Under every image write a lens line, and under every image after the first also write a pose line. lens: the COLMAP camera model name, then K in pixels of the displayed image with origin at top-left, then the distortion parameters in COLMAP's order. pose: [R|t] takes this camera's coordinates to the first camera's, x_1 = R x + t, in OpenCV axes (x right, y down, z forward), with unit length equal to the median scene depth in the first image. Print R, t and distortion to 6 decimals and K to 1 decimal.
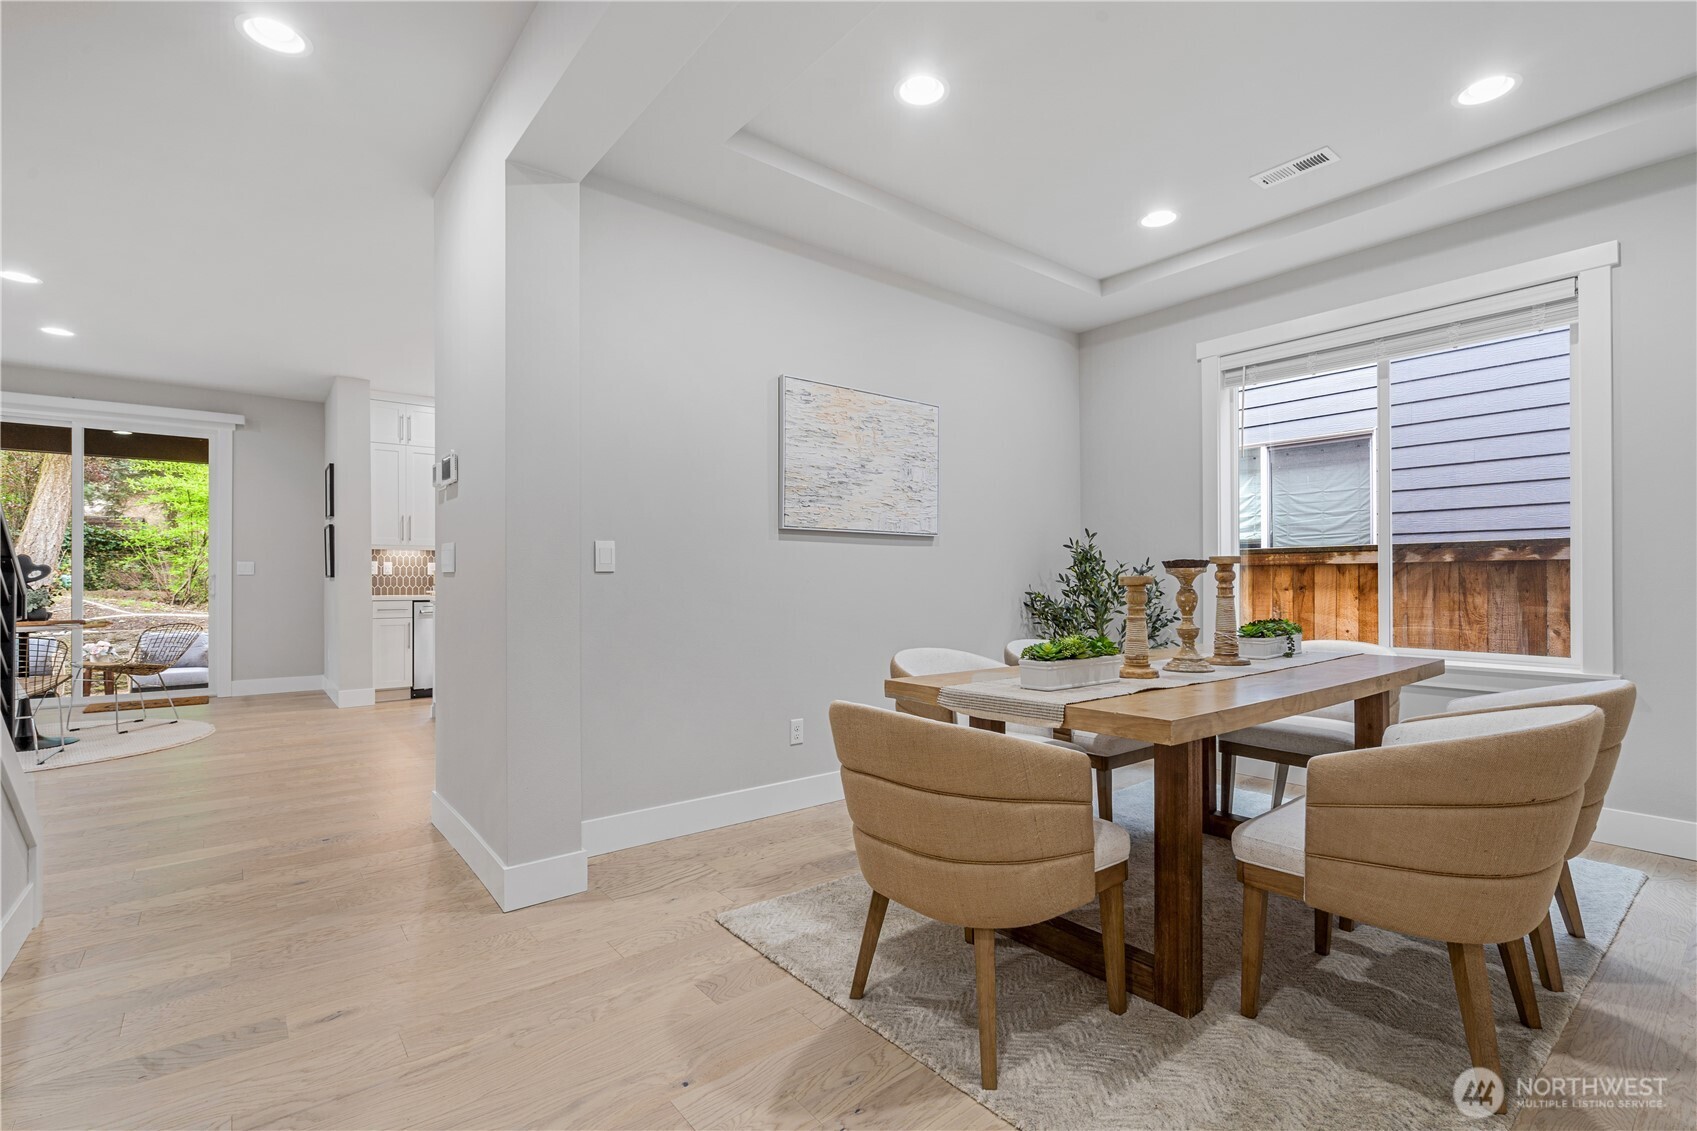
lens RADIAL K [[782.1, 0, 850.7], [0, 782.1, 569.4], [0, 0, 1]] dist [-0.007003, 0.001046]
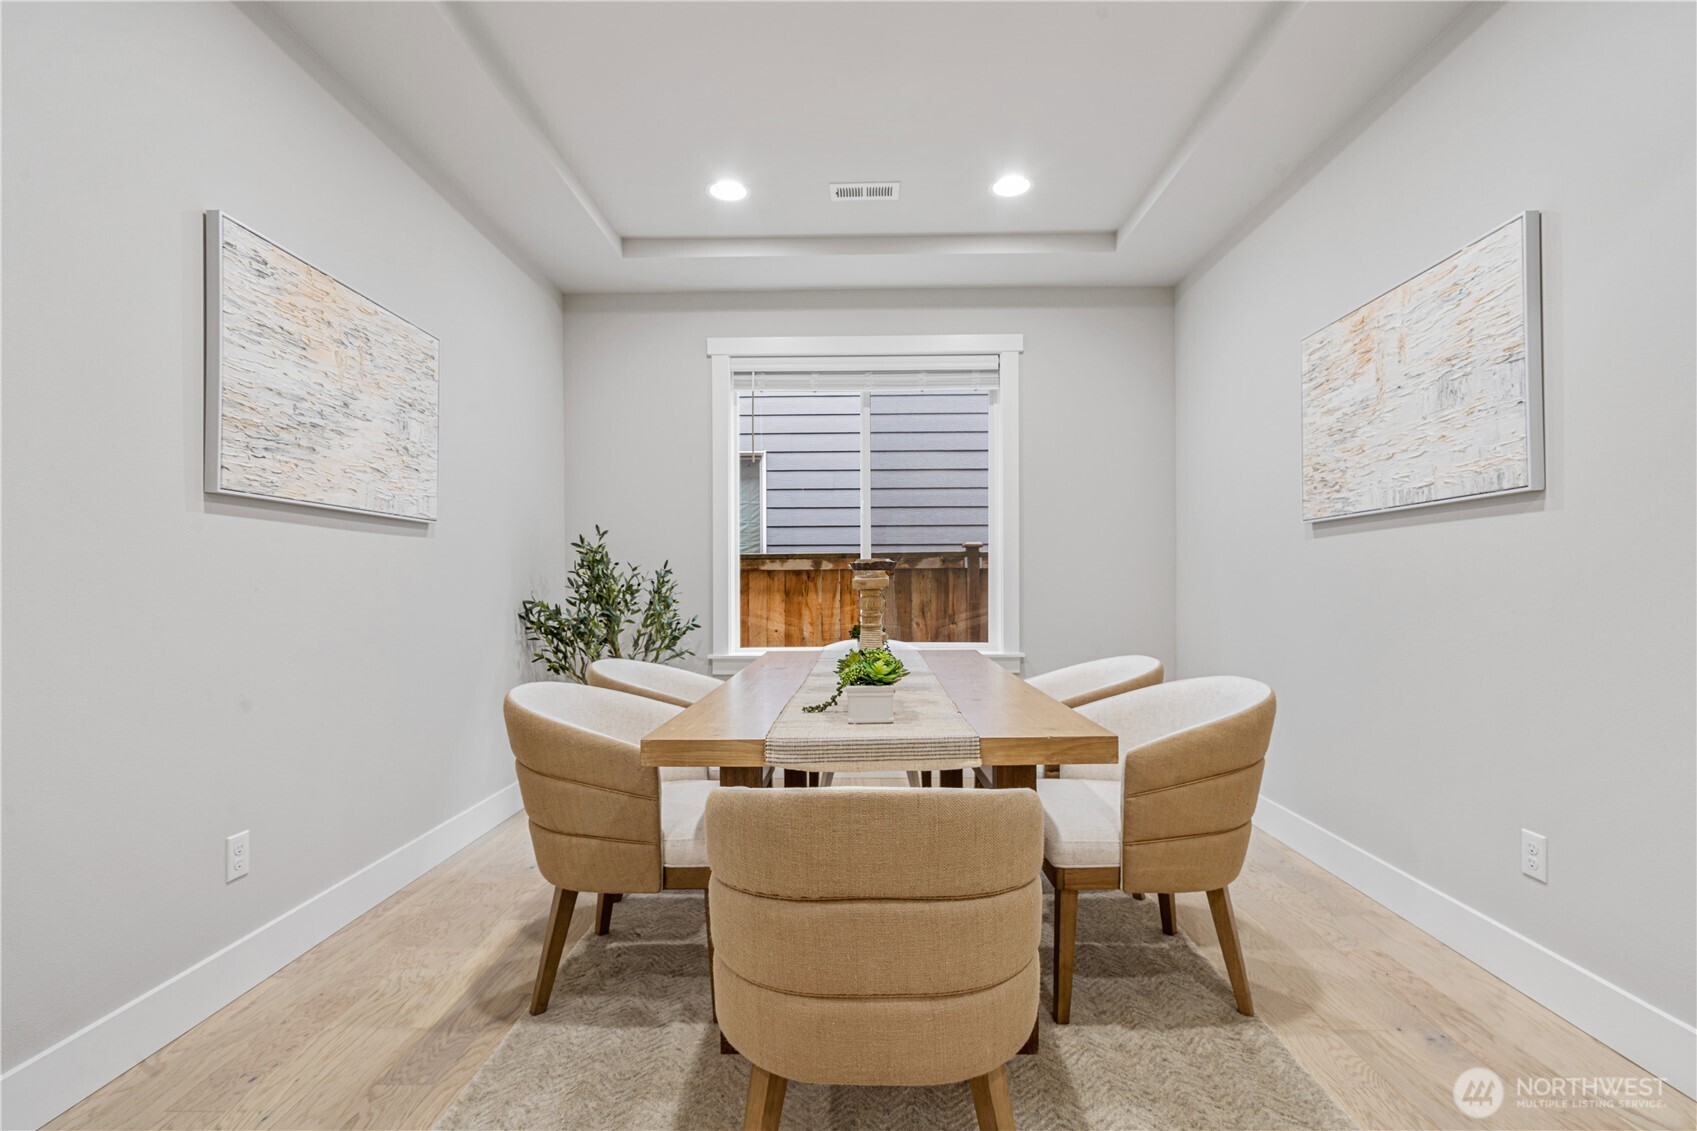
lens RADIAL K [[782.1, 0, 850.8], [0, 782.1, 577.9], [0, 0, 1]] dist [-0.007003, 0.001046]
pose [[0.631183, 0.003521, 0.775626, -0.218034], [-0.005048, 0.999987, -0.000432, 0.005322], [-0.775617, -0.003643, 0.631193, 0.296892]]
